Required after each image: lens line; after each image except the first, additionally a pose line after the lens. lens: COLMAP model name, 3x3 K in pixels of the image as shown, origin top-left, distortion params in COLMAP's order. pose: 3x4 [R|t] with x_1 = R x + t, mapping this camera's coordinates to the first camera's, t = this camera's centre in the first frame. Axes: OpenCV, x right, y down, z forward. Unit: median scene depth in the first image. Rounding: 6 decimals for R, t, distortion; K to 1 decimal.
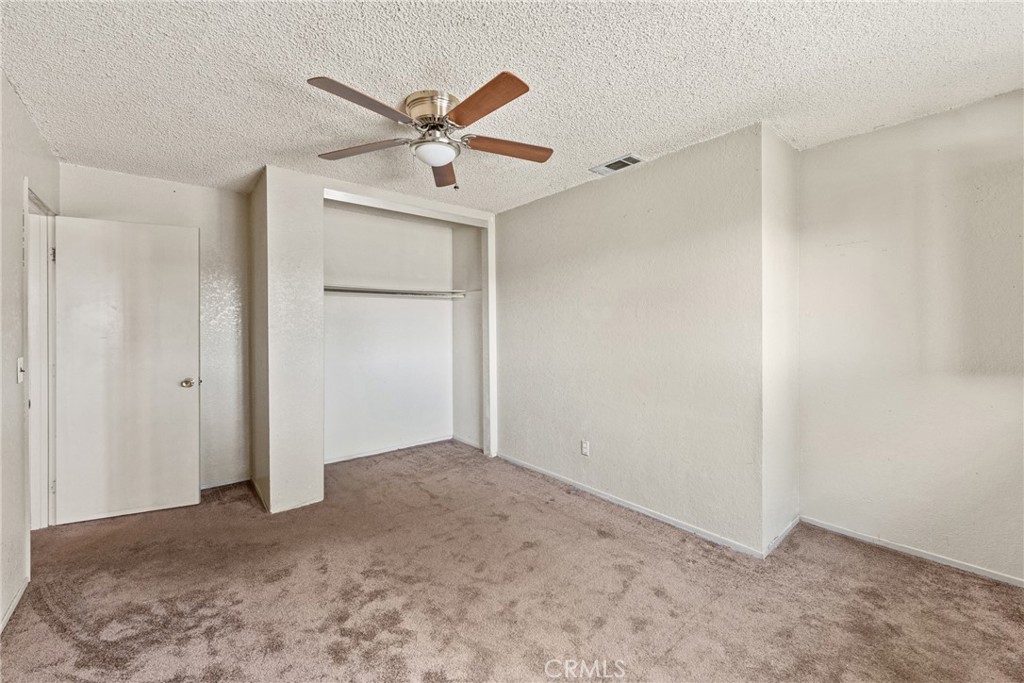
lens RADIAL K [[416.0, 0, 512.9], [0, 416.0, 332.7], [0, 0, 1]] dist [-0.001495, -0.000308]
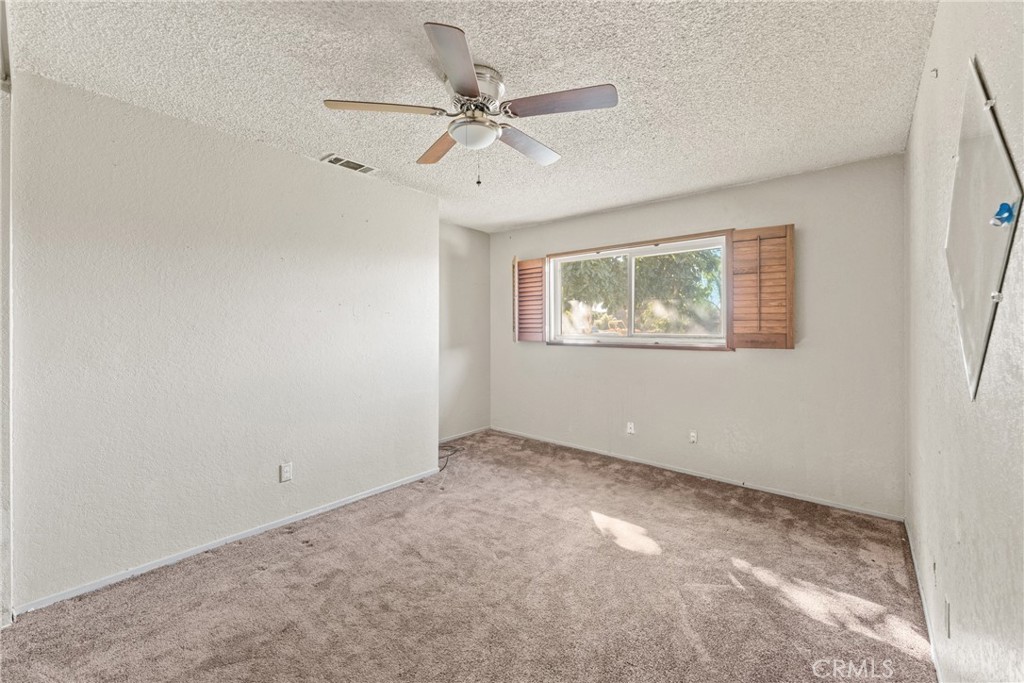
lens RADIAL K [[416.0, 0, 512.8], [0, 416.0, 335.4], [0, 0, 1]] dist [-0.001495, -0.000308]
pose [[-0.173141, -0.013496, 0.984804, -0.939733], [0.022031, 0.999603, 0.017572, 0.000787], [-0.984651, 0.024739, -0.172775, 0.915299]]
